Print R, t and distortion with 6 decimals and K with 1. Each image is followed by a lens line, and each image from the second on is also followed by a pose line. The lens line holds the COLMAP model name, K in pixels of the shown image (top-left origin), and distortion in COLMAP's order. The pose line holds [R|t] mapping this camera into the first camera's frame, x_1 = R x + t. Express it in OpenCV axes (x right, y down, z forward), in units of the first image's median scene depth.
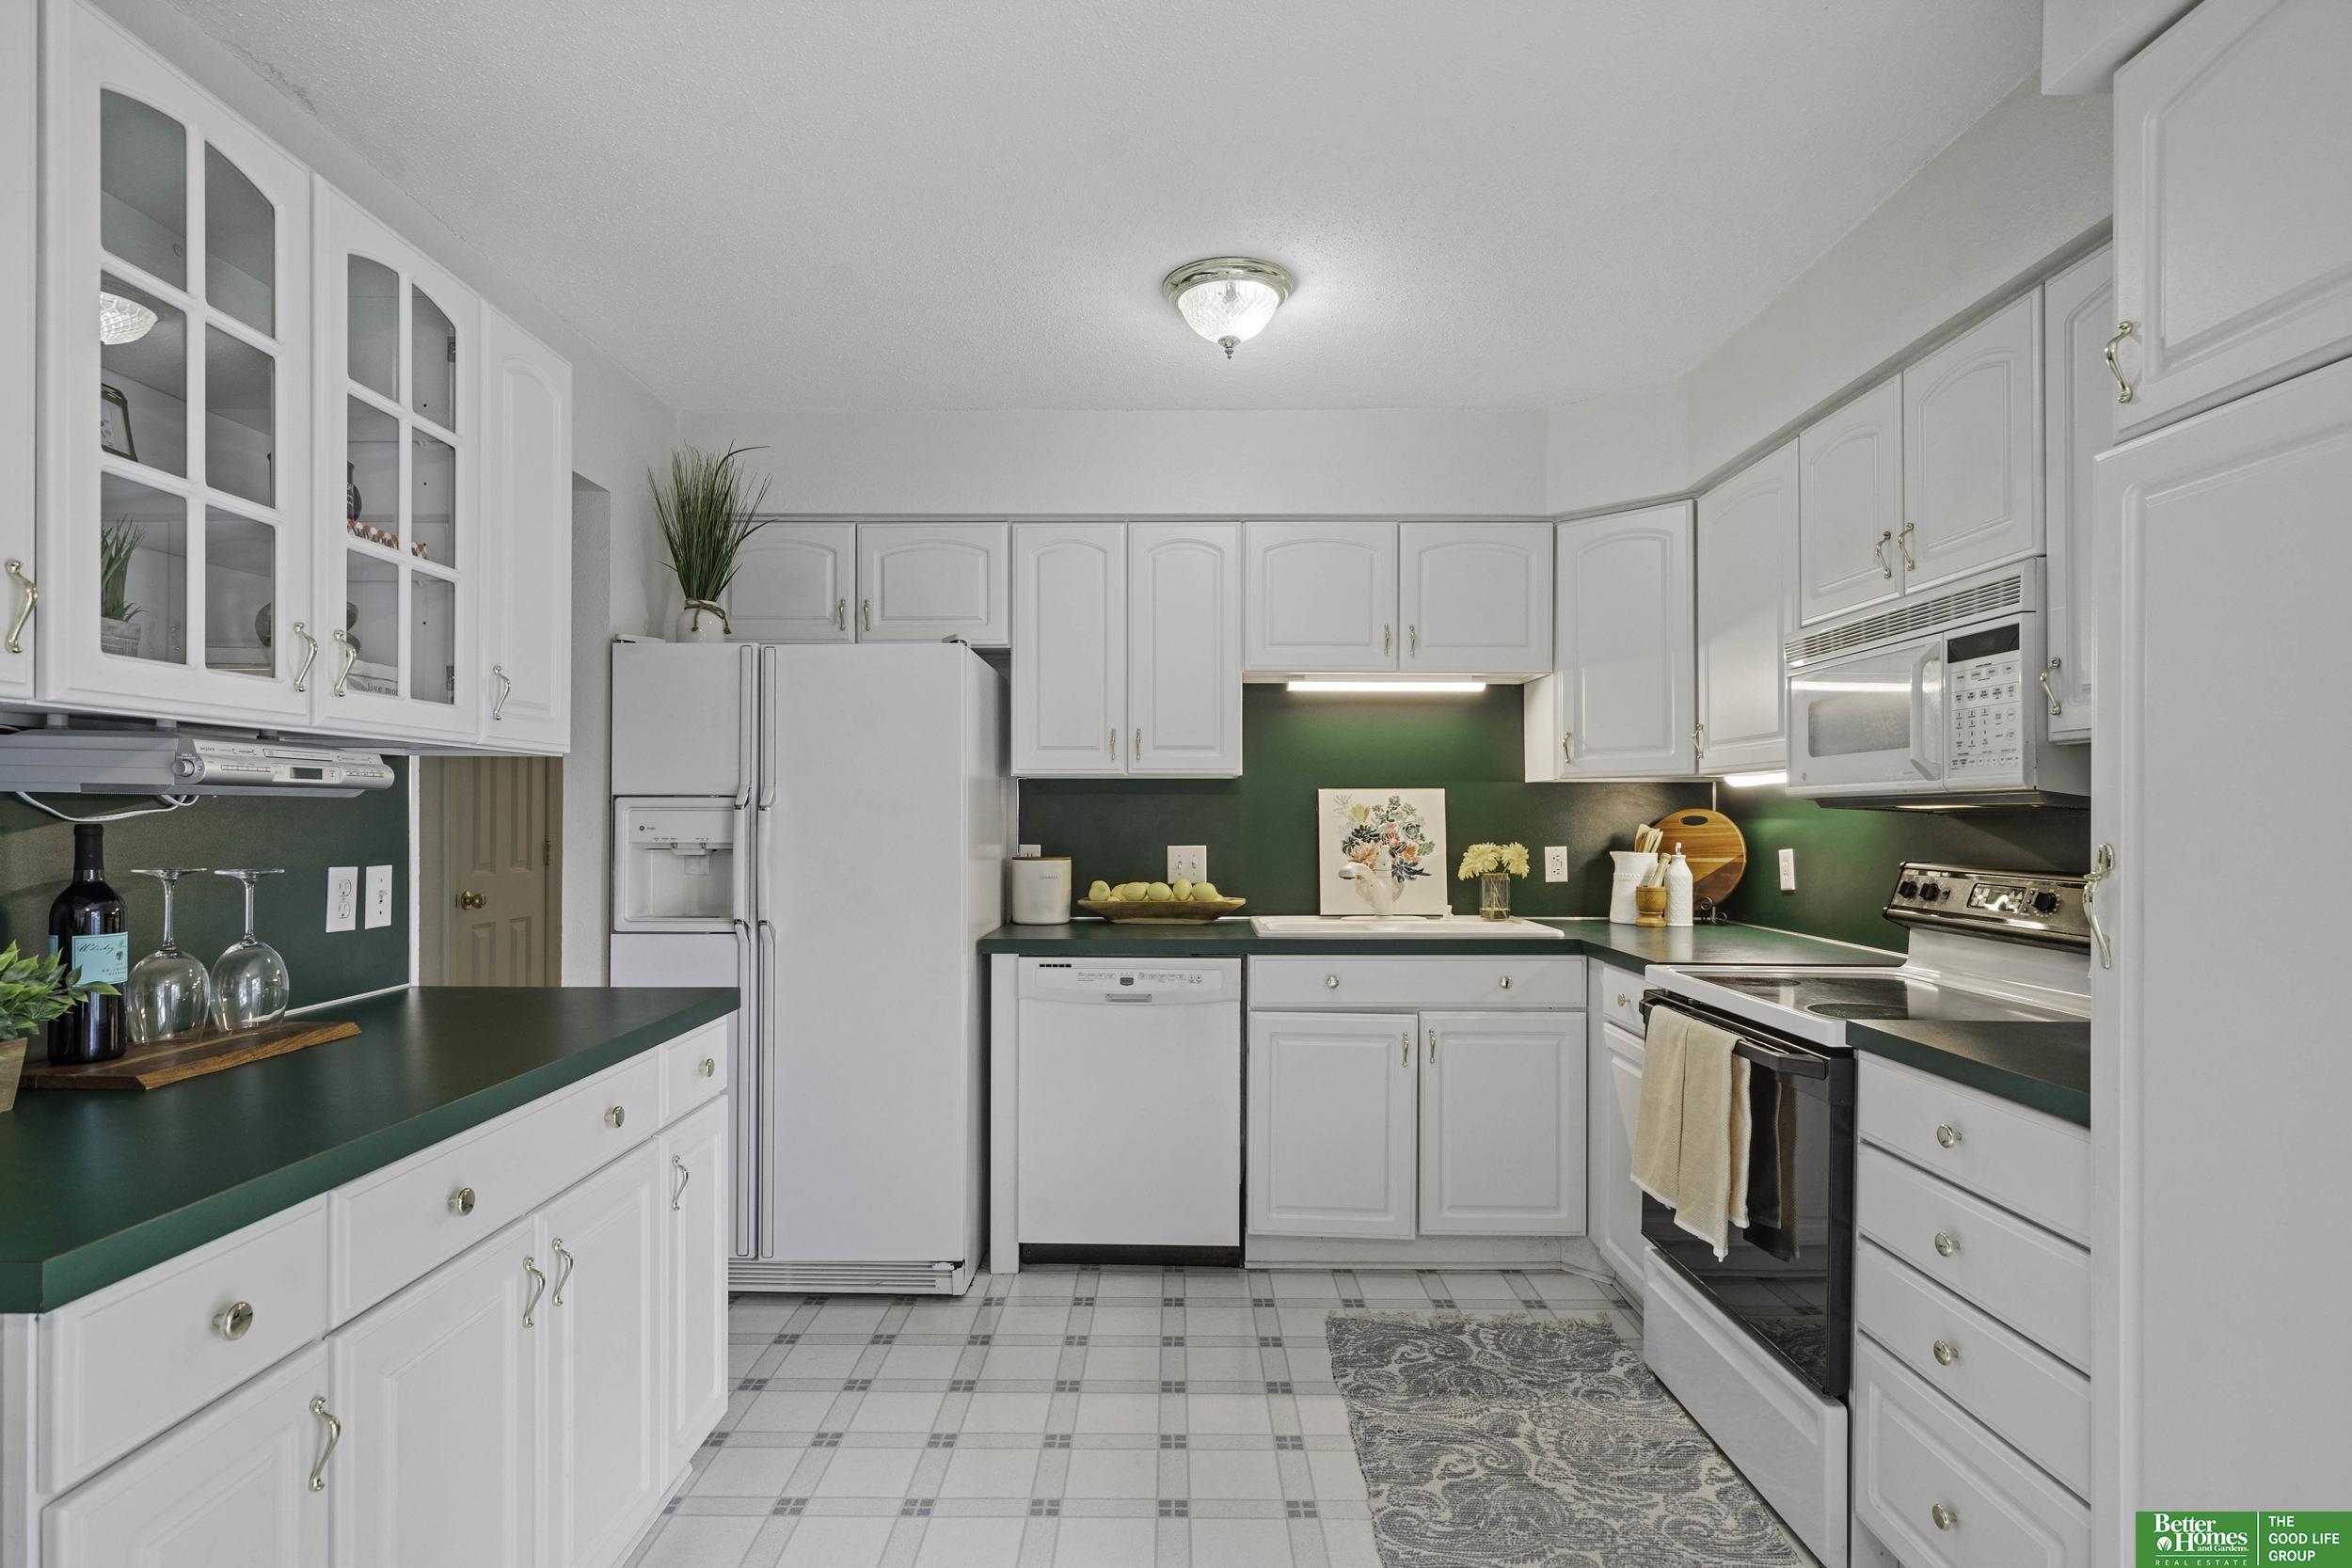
lens RADIAL K [[1212.5, 0, 1168.4], [0, 1212.5, 813.0], [0, 0, 1]] dist [0.002006, 0.000599]
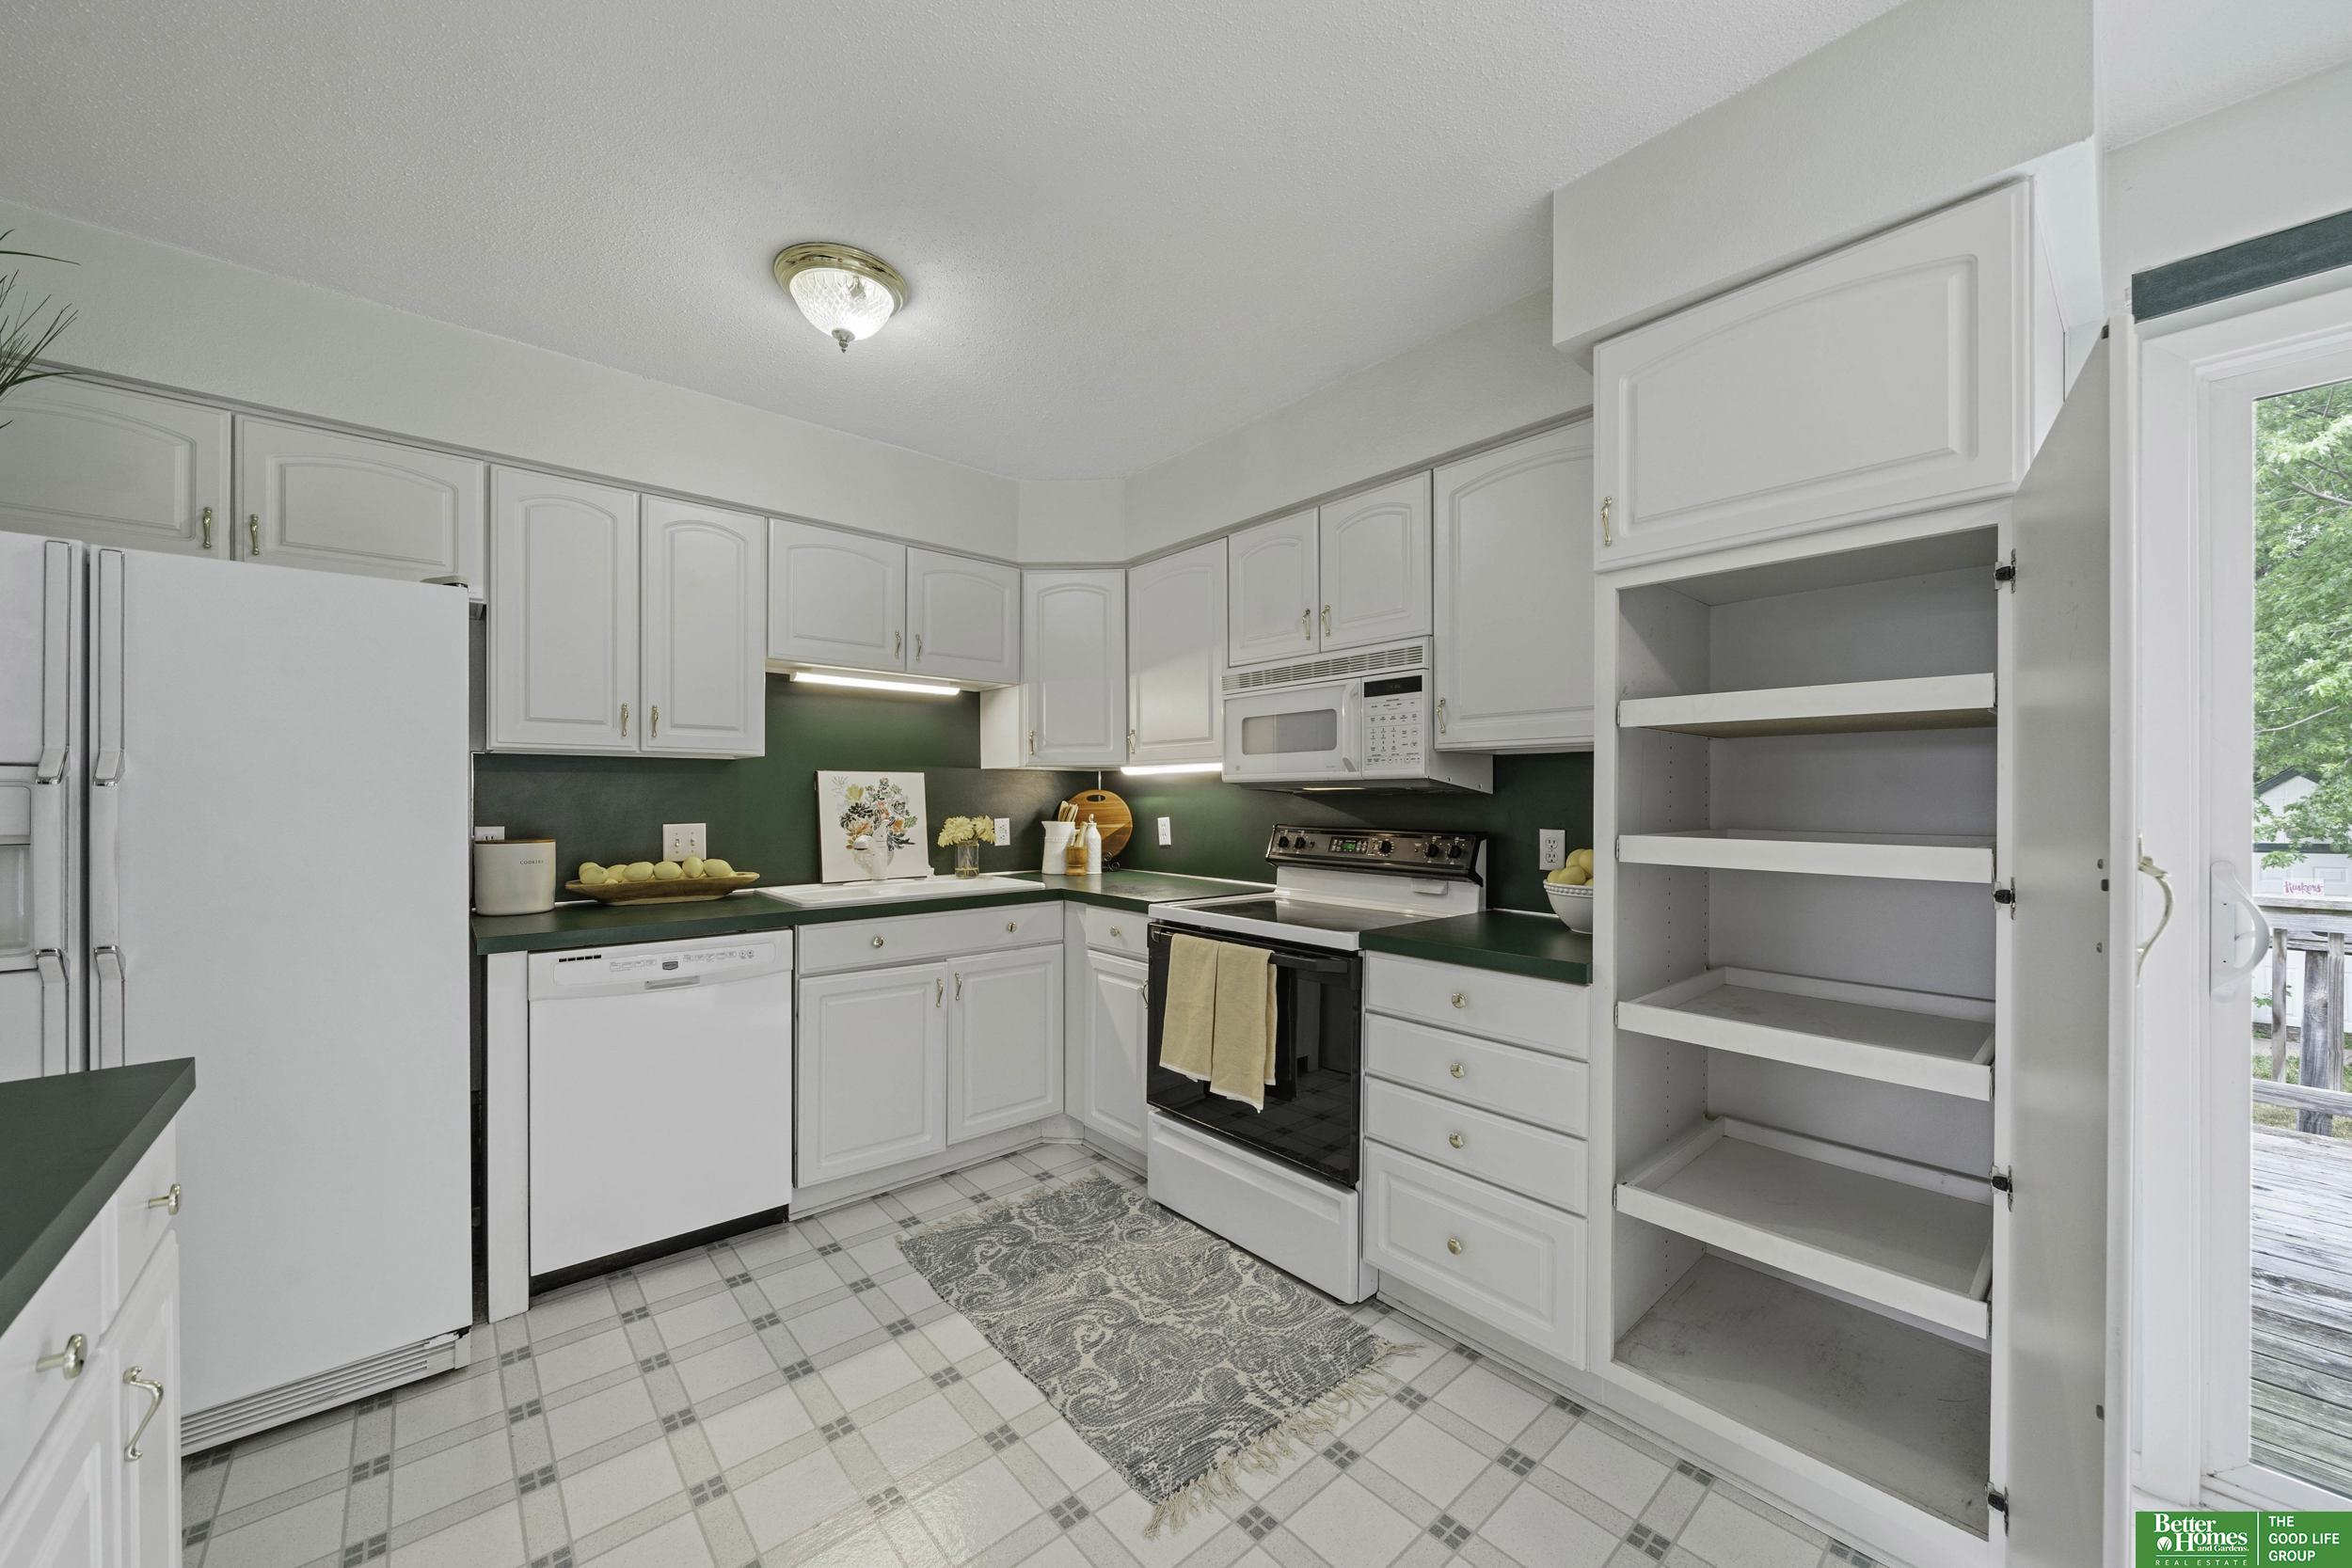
lens RADIAL K [[861.0, 0, 1175.5], [0, 861.0, 795.7], [0, 0, 1]] dist [-0.000717, -0.002691]
pose [[0.747112, -0.000162, 0.664698, -0.197749], [-0.001318, 0.999998, 0.001724, 0.001689], [-0.664697, -0.002164, 0.747110, 0.230425]]
